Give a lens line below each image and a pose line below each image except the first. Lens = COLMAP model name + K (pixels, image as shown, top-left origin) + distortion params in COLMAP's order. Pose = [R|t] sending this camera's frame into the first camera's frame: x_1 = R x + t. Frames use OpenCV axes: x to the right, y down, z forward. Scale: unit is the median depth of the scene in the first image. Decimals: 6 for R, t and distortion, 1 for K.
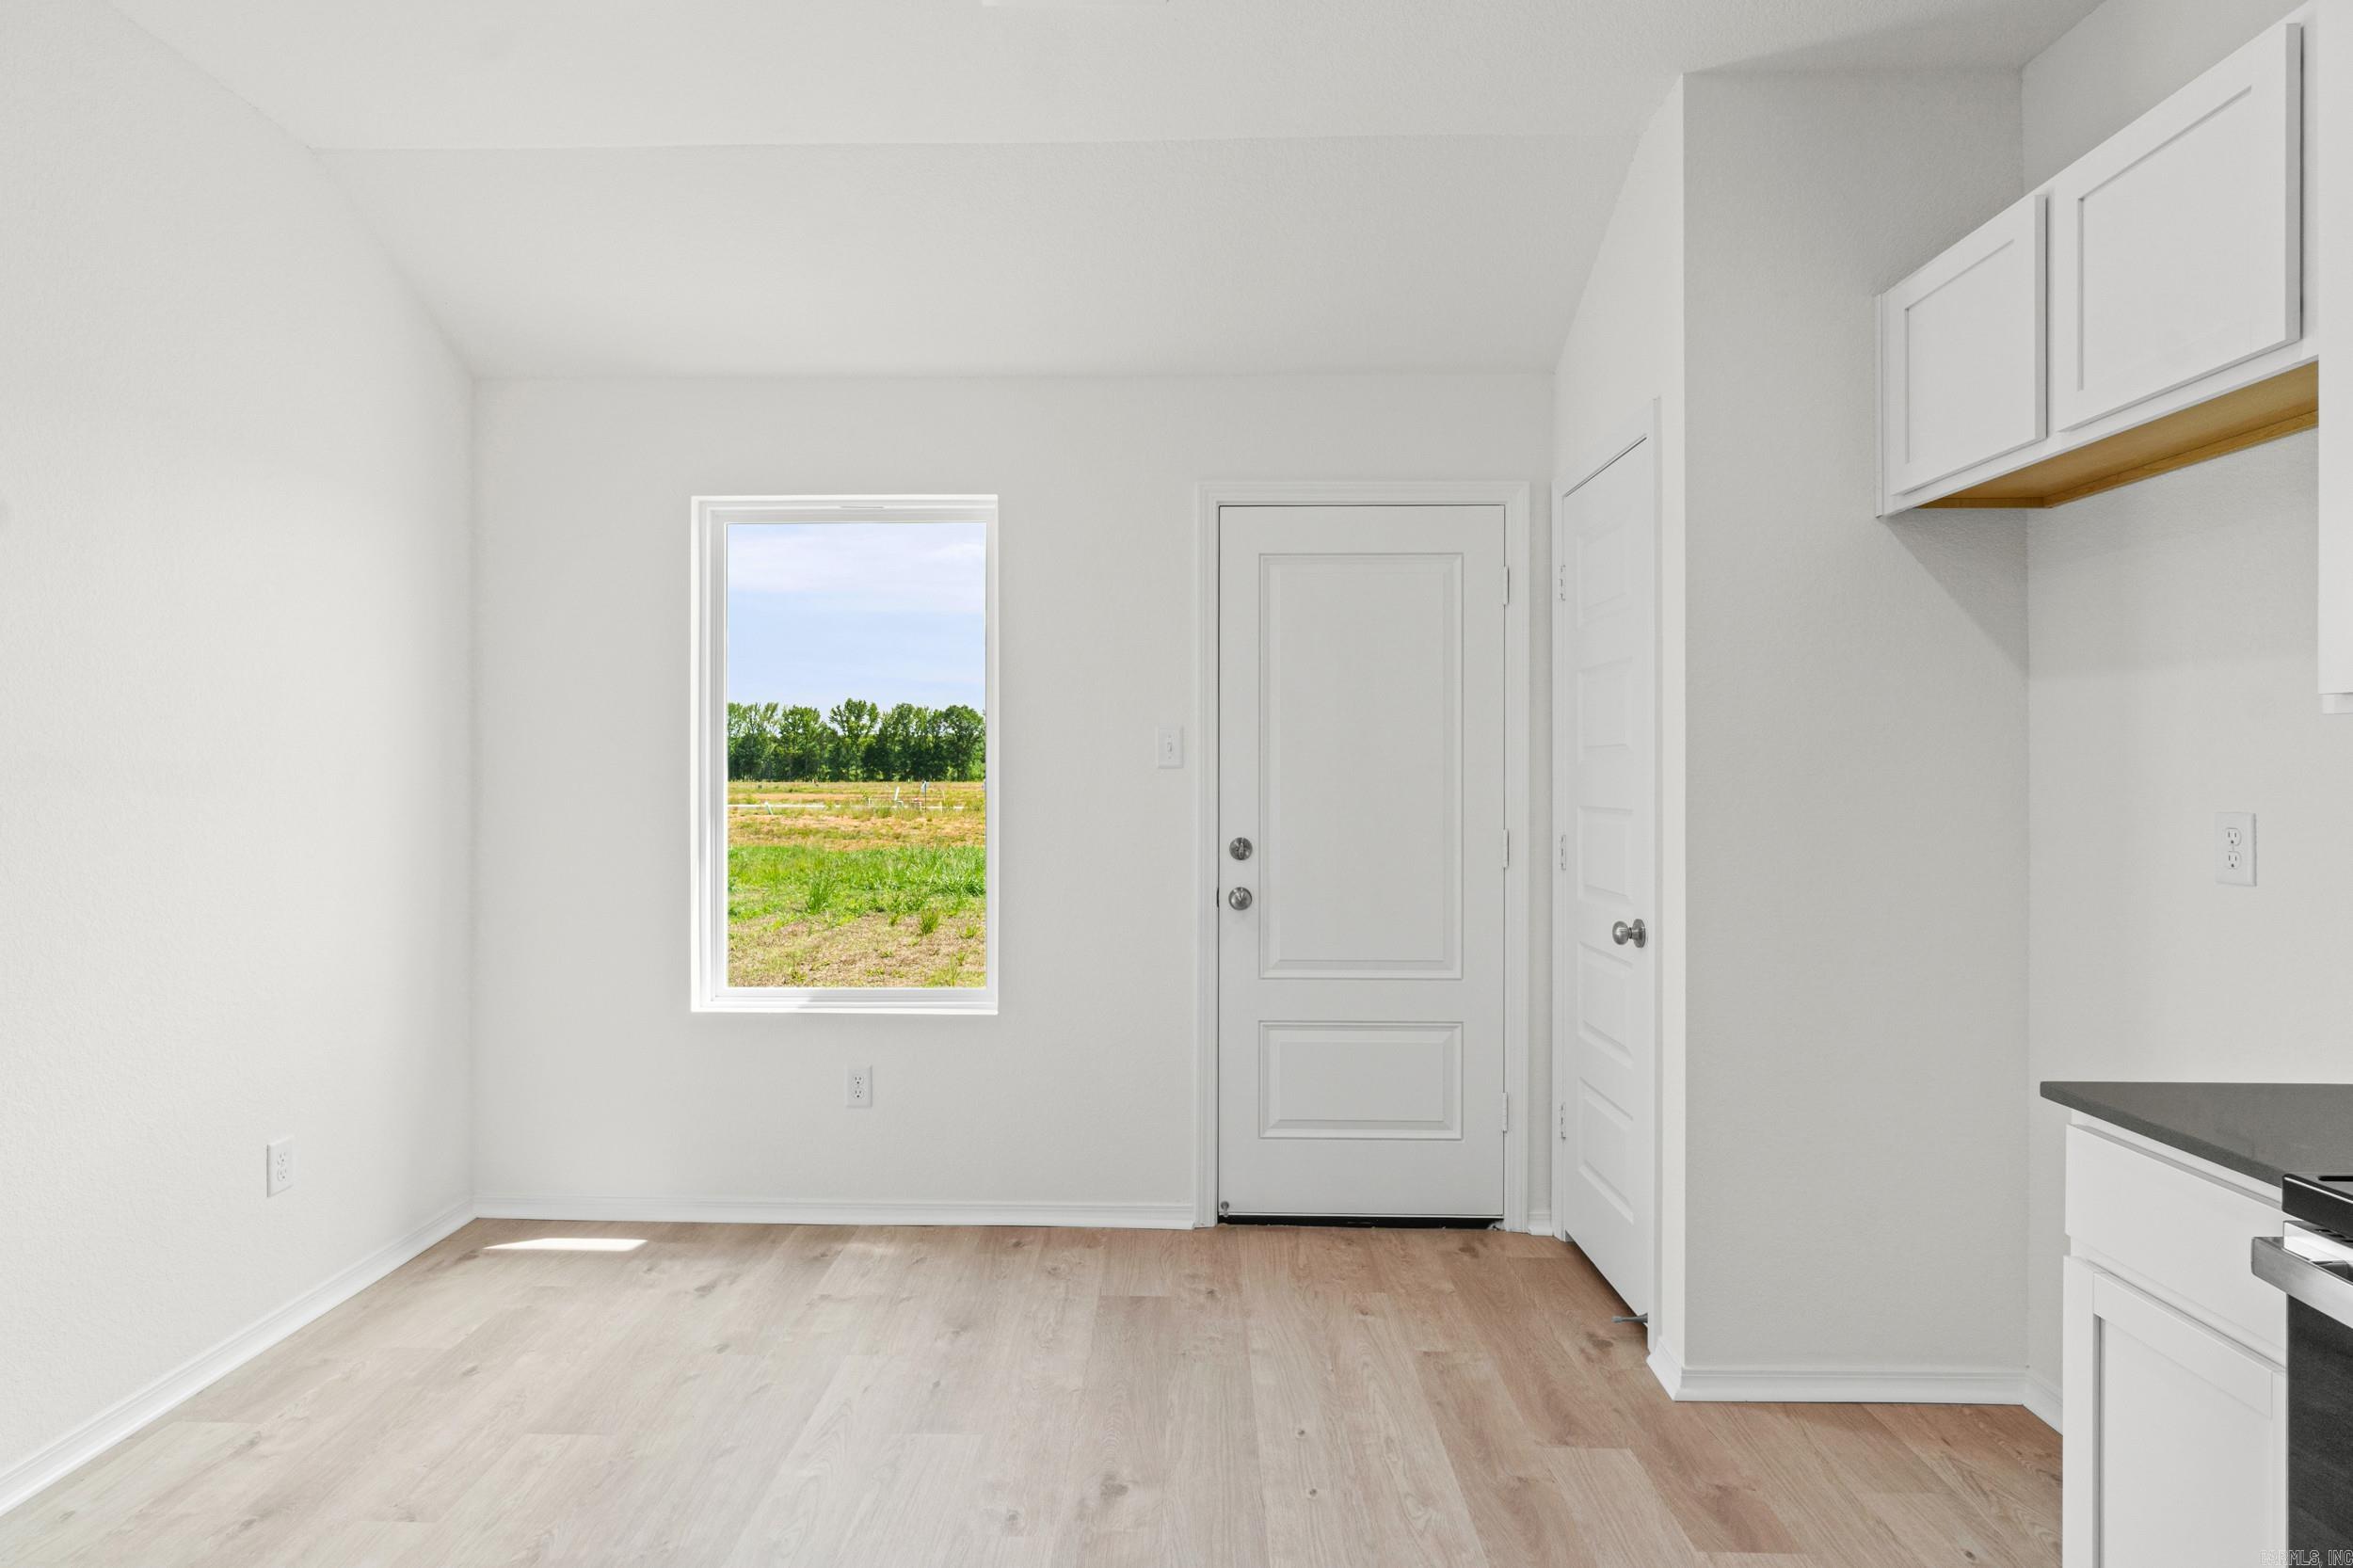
lens RADIAL K [[1196.9, 0, 1162.6], [0, 1196.9, 779.4], [0, 0, 1]] dist [-0.004562, 0.001742]
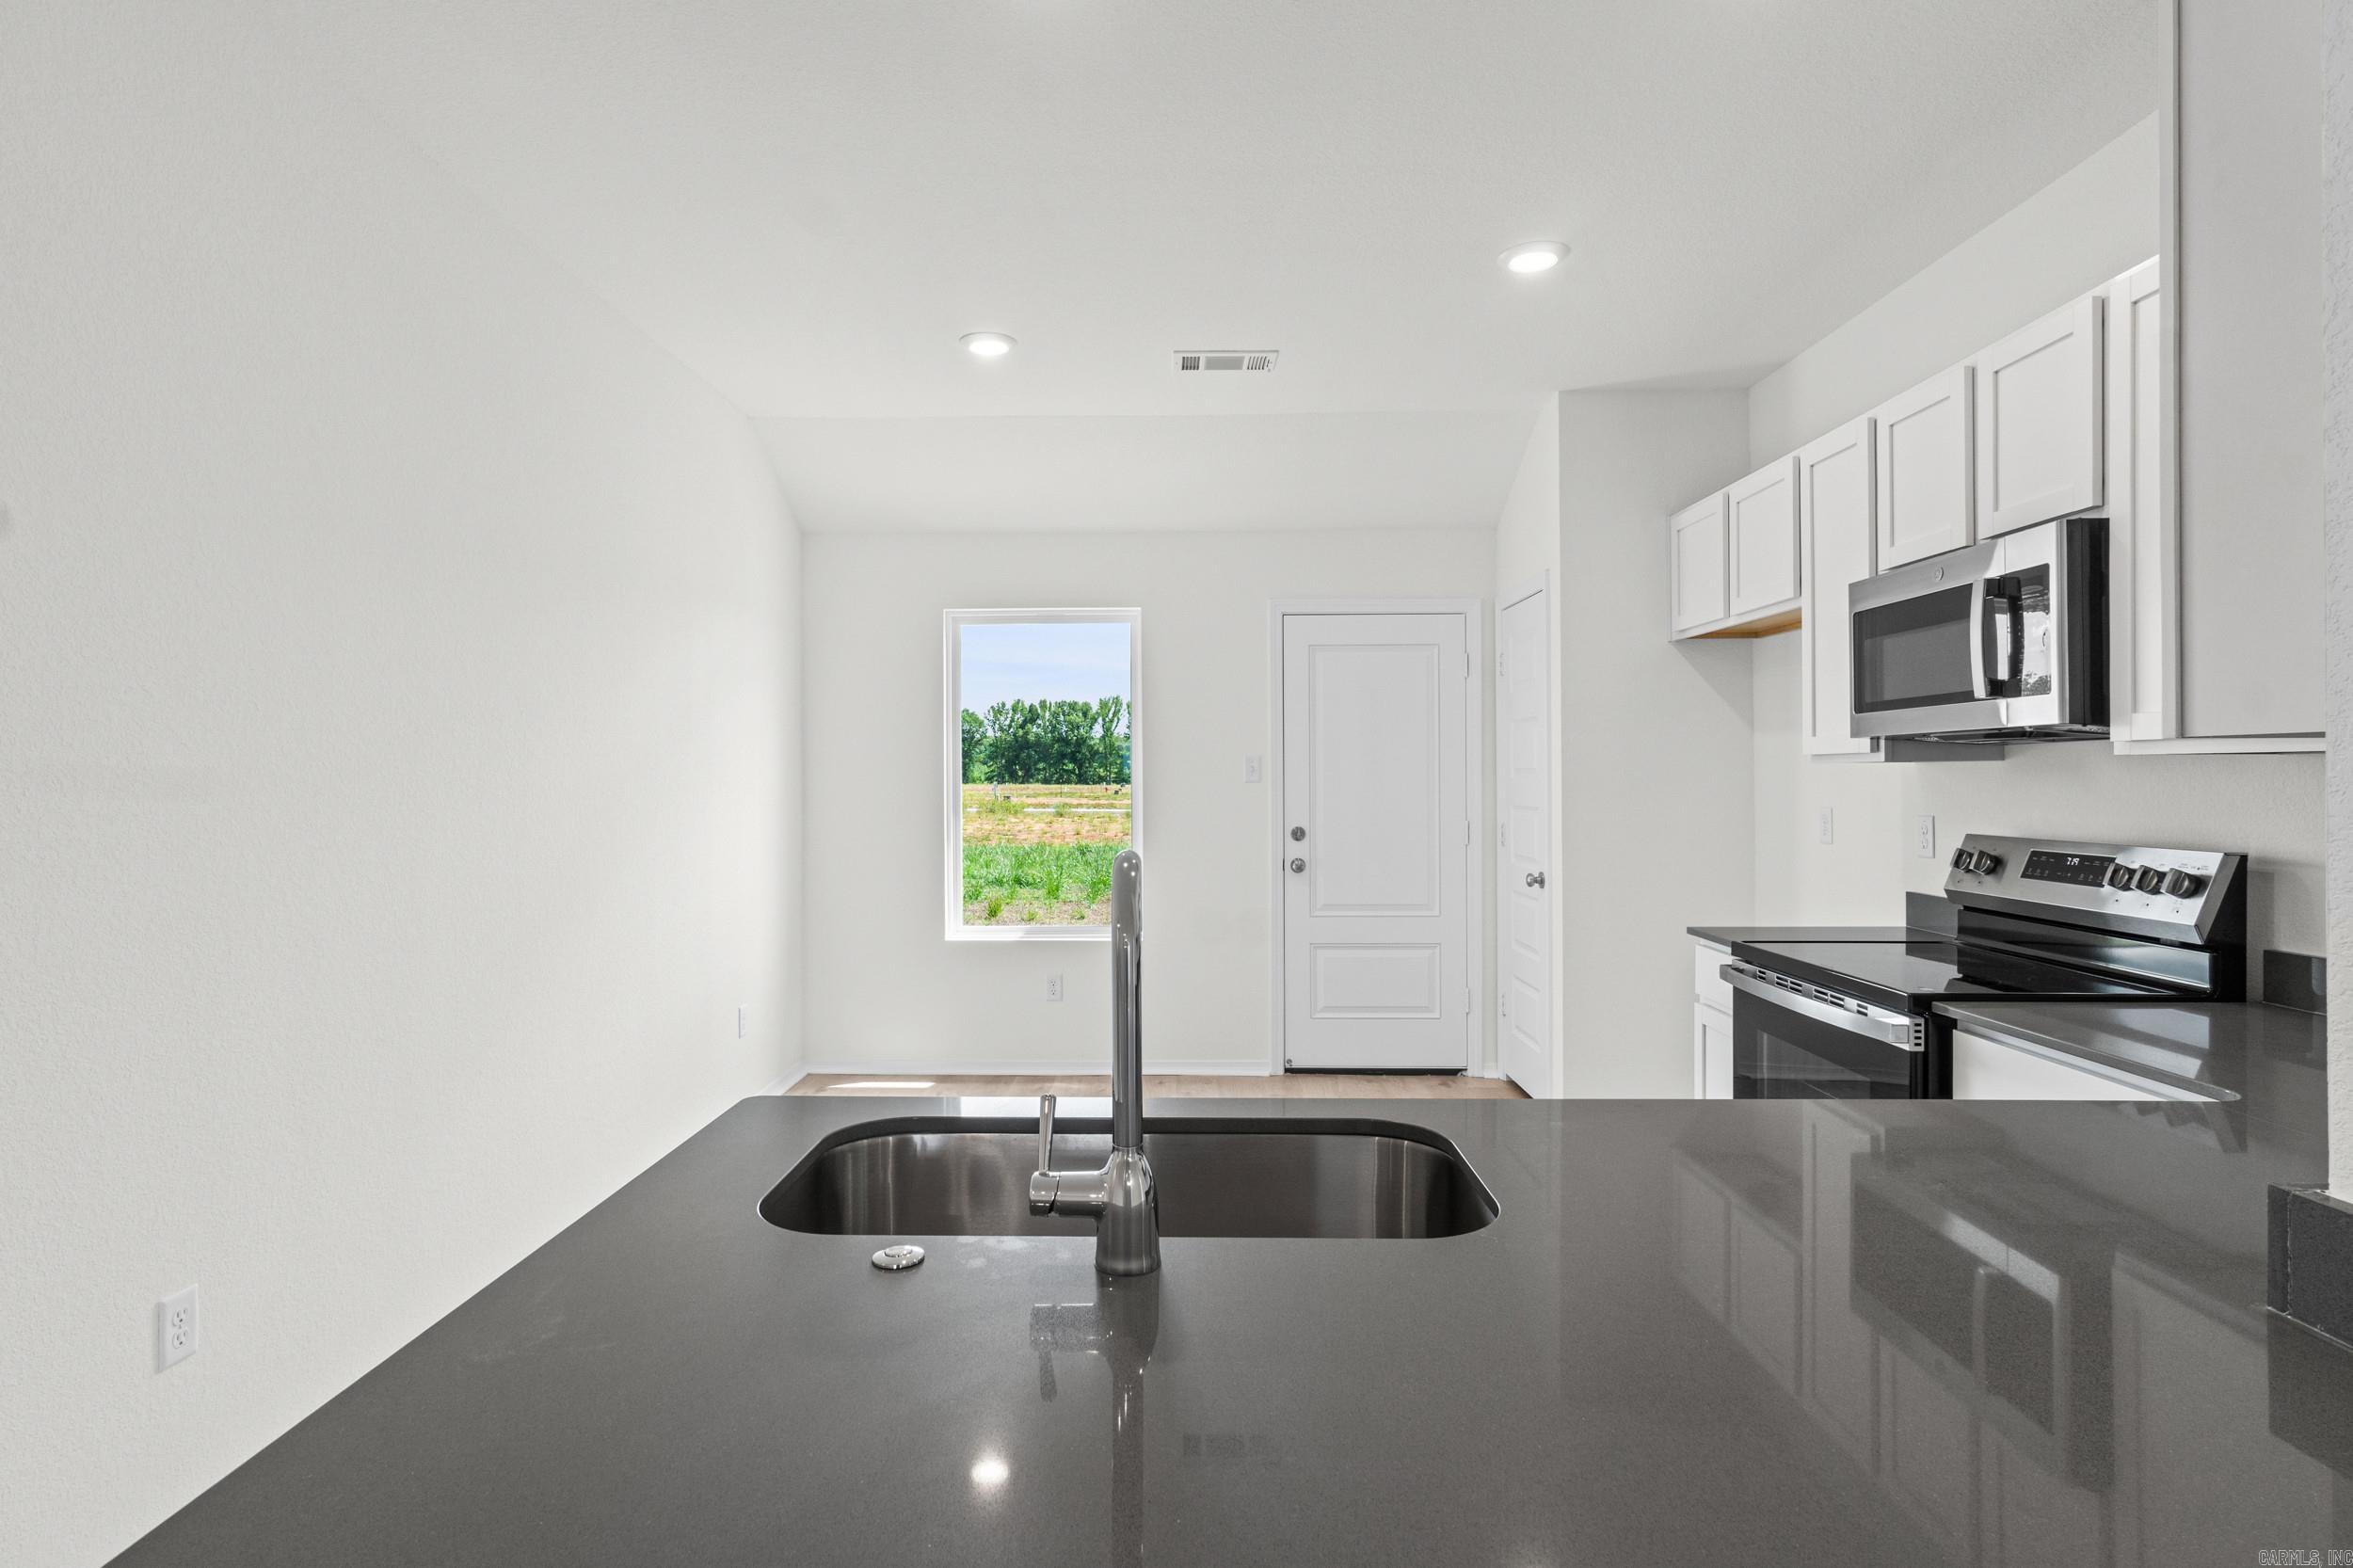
lens RADIAL K [[1210.0, 0, 1147.2], [0, 1210.0, 782.9], [0, 0, 1]] dist [-0.012774, 0.007491]
pose [[0.999954, -0.004692, -0.008361, -0.125762], [0.004709, 0.999987, 0.001944, -0.013151], [0.008352, -0.001983, 0.999963, -0.617506]]
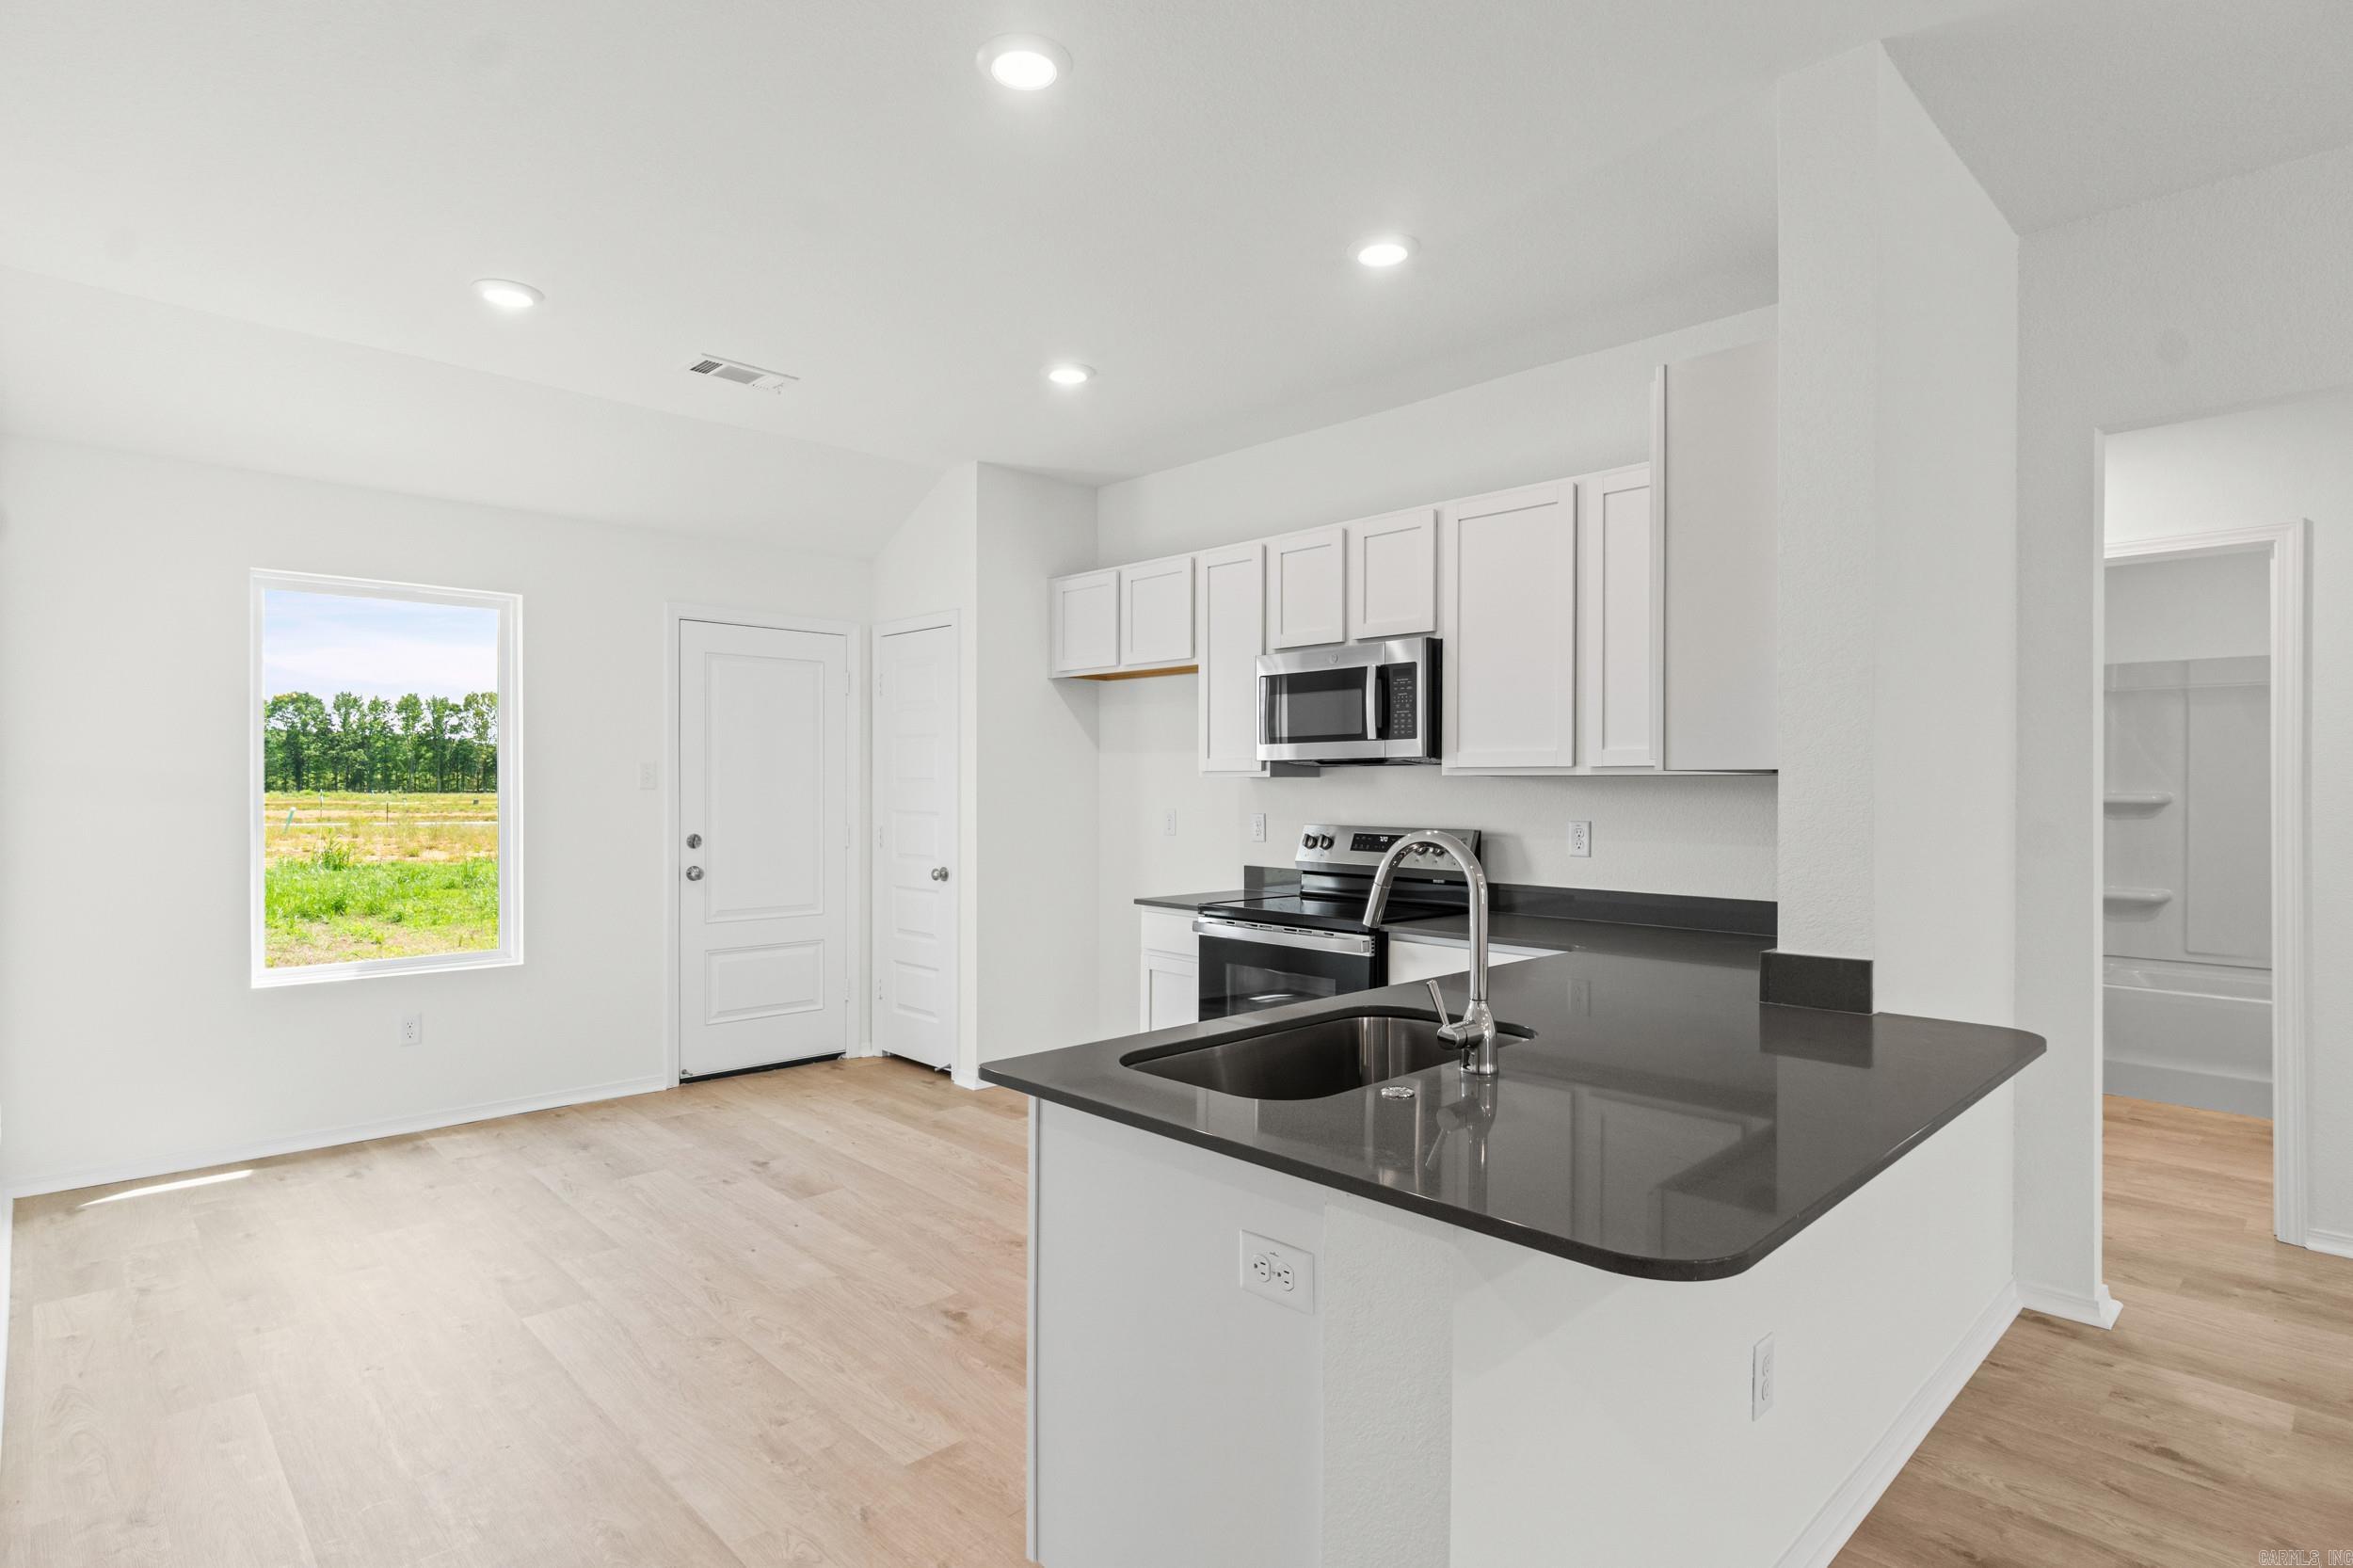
lens RADIAL K [[1210.0, 0, 1170.6], [0, 1210.0, 796.8], [0, 0, 1]] dist [-0.012774, 0.007491]
pose [[0.702170, -0.007675, 0.711968, -0.652506], [0.000659, 0.999948, 0.010130, -0.016305], [-0.712009, -0.006644, 0.702139, -0.574401]]
